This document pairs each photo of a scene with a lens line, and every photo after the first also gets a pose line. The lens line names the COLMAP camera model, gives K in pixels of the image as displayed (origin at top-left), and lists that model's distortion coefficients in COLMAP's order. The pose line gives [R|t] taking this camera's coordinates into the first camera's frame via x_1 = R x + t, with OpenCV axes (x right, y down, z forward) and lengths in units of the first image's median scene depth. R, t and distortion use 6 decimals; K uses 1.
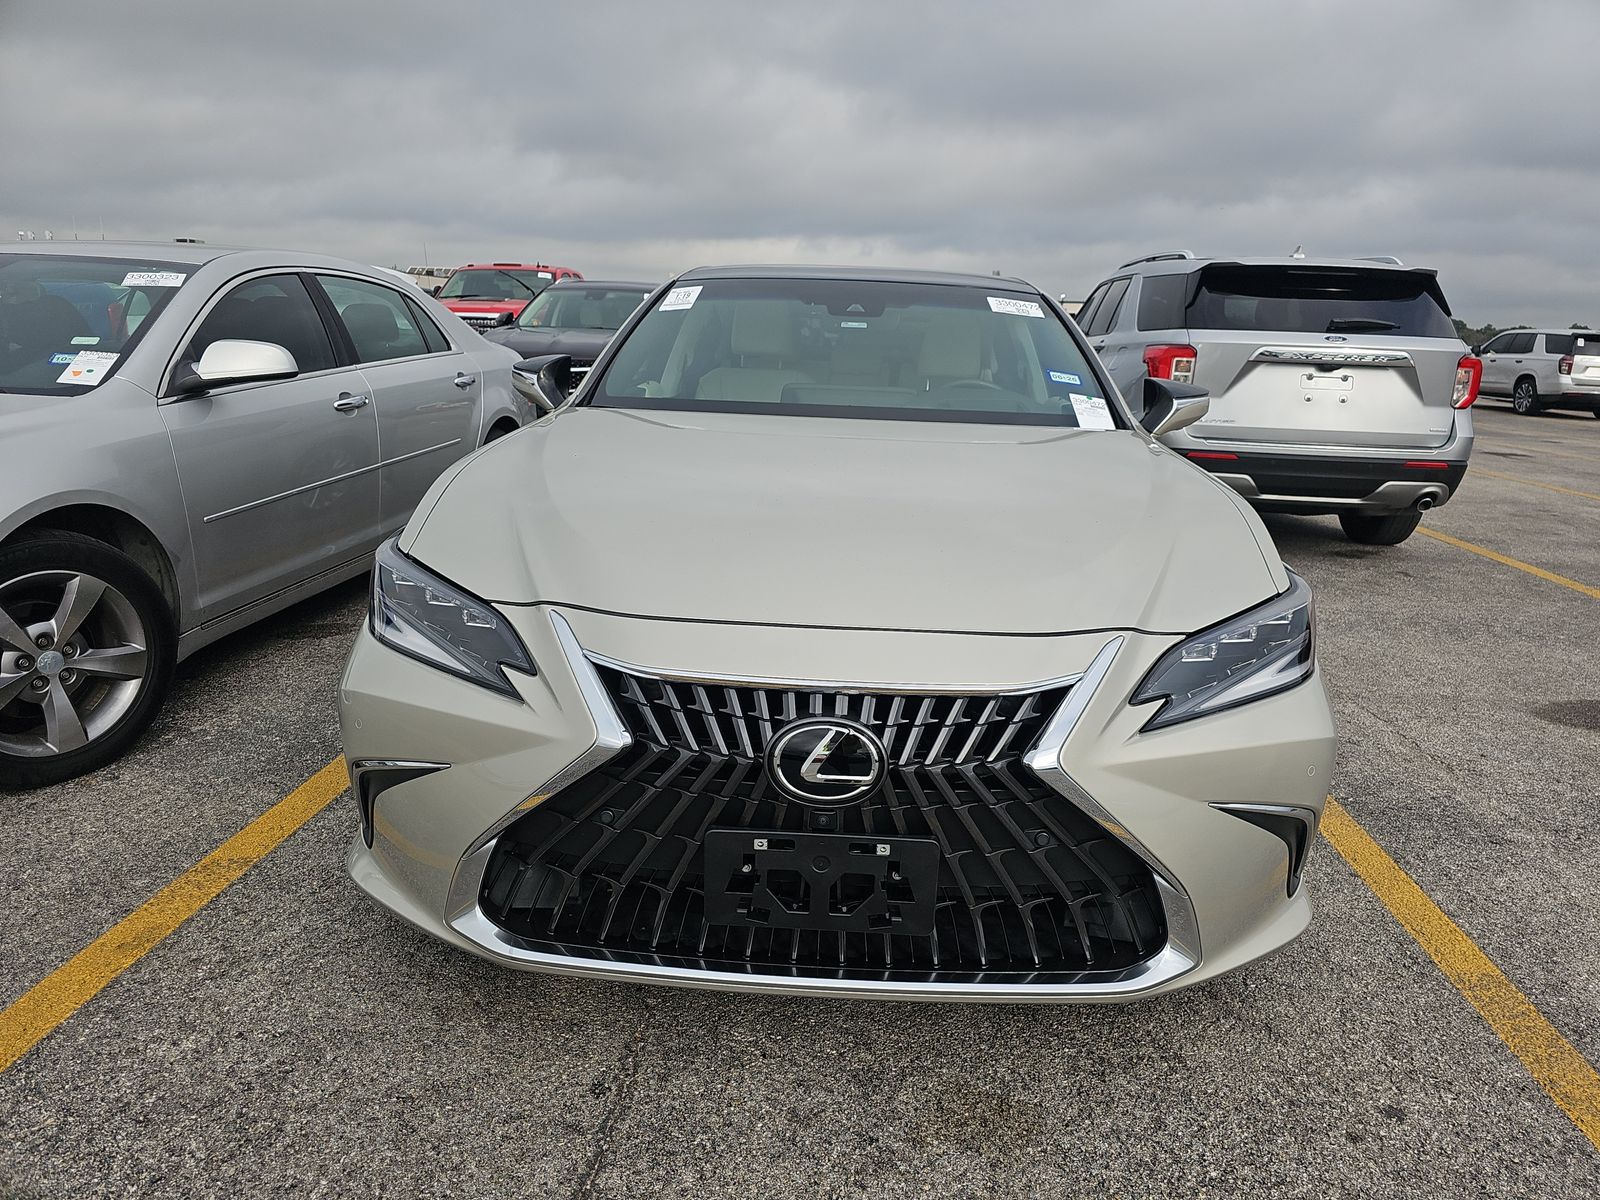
lens RADIAL K [[1074.1, 0, 800.9], [0, 1074.1, 583.0], [0, 0, 1]] dist [0.057441, -0.053219]
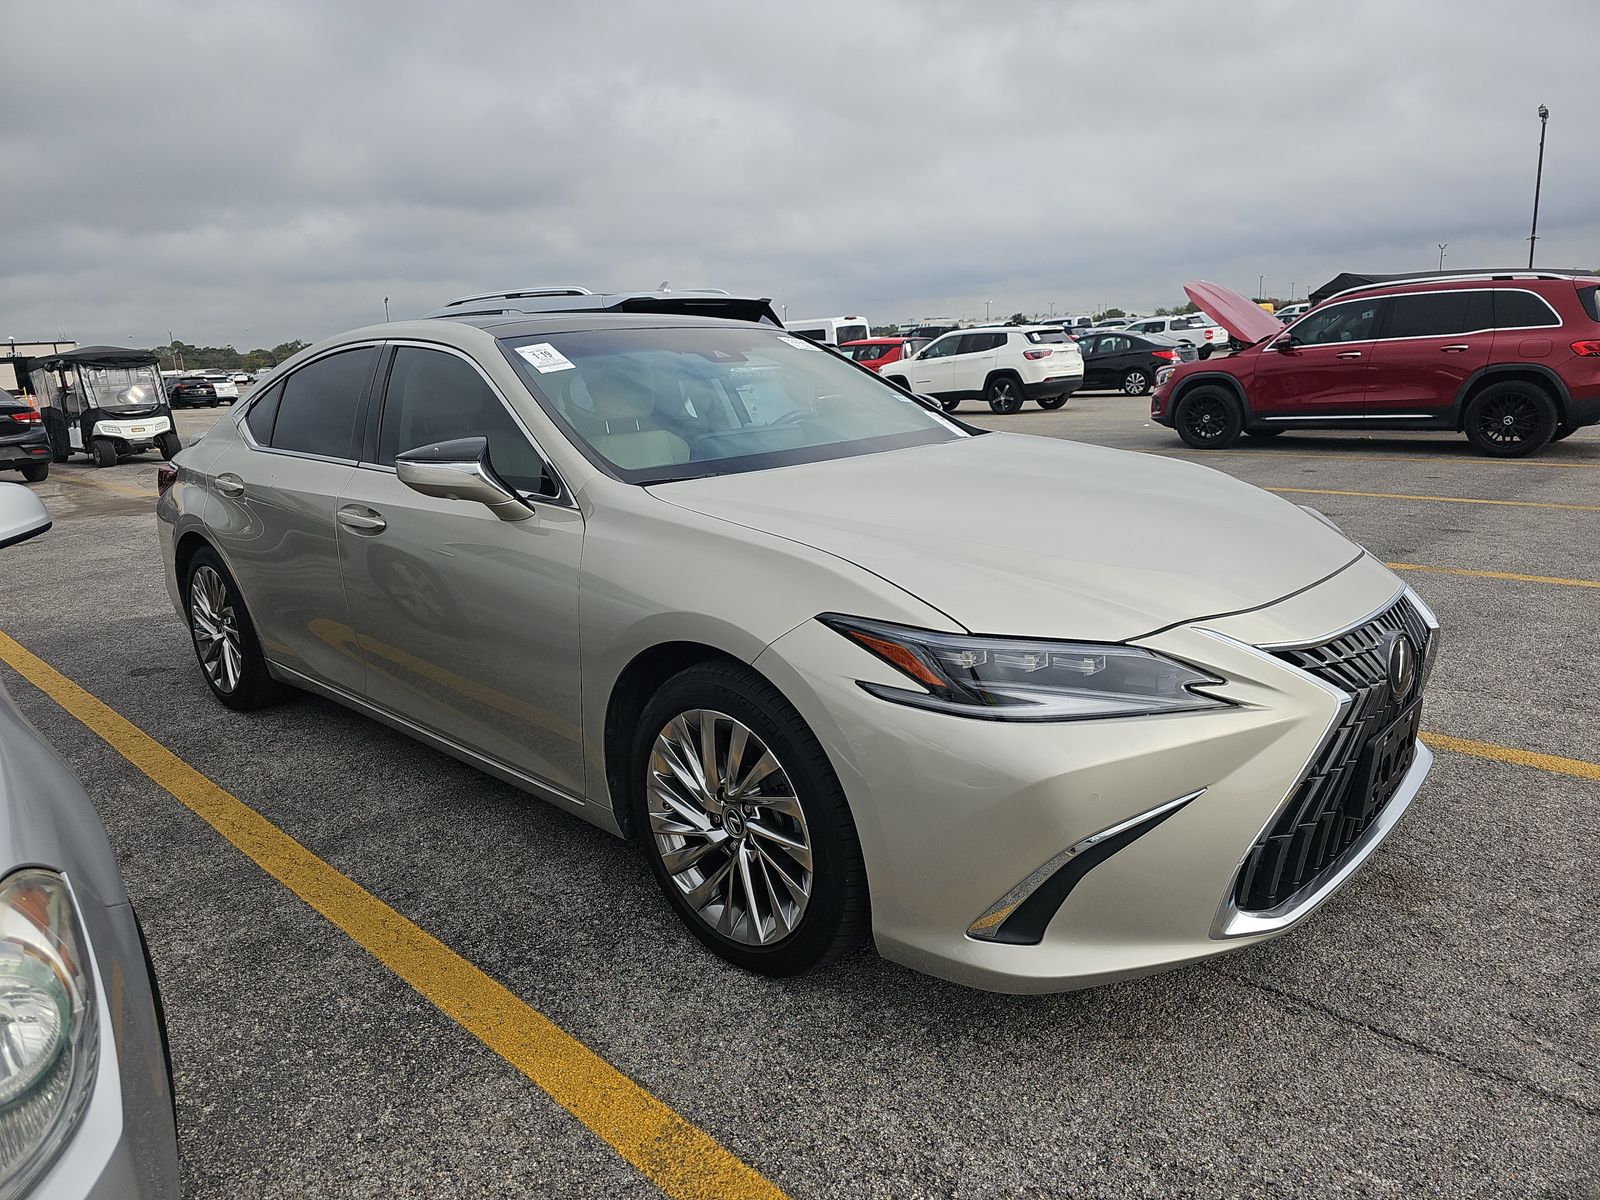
lens RADIAL K [[1074.1, 0, 800.9], [0, 1074.1, 583.0], [0, 0, 1]] dist [0.057441, -0.053219]
pose [[0.647410, -0.232495, 0.725815, -1.321960], [0.250572, 0.964325, 0.085390, -0.221834], [-0.719774, 0.126586, 0.682570, 0.538614]]
